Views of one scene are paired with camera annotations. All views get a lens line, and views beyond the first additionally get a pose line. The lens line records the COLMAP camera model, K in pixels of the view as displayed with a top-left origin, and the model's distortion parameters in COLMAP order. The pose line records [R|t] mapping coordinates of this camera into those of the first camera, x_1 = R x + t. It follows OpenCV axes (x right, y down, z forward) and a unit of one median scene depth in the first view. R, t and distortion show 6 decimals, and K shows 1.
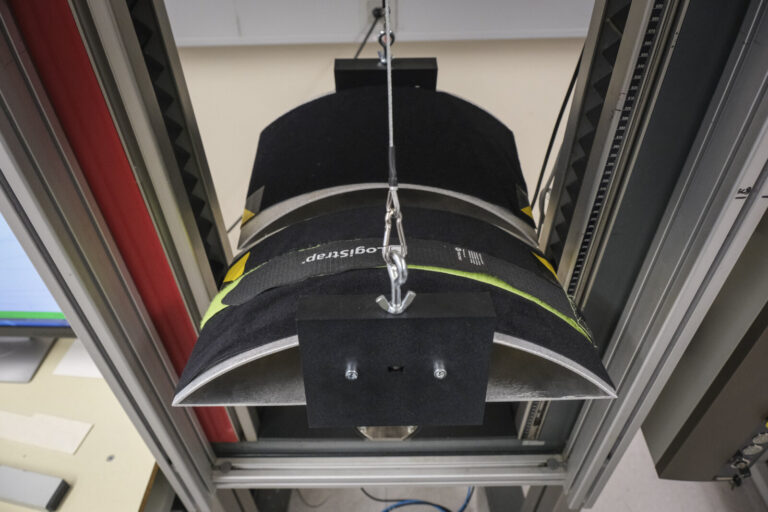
lens RADIAL K [[522.8, 0, 384.0], [0, 522.8, 256.0], [0, 0, 1]] dist [-0.022313, 0.002229]
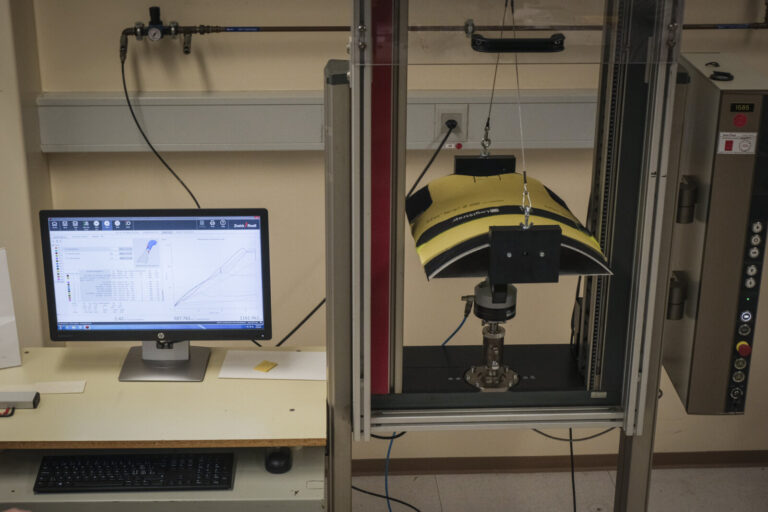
lens RADIAL K [[1247.3, 0, 371.2], [0, 1247.3, 276.1], [0, 0, 1]] dist [-0.015353, 0.183547]
pose [[0.999010, 0.000833, 0.044483, -0.510348], [0.012764, 0.952427, -0.304501, 1.104261], [-0.042620, 0.304767, 0.951473, -2.424989]]
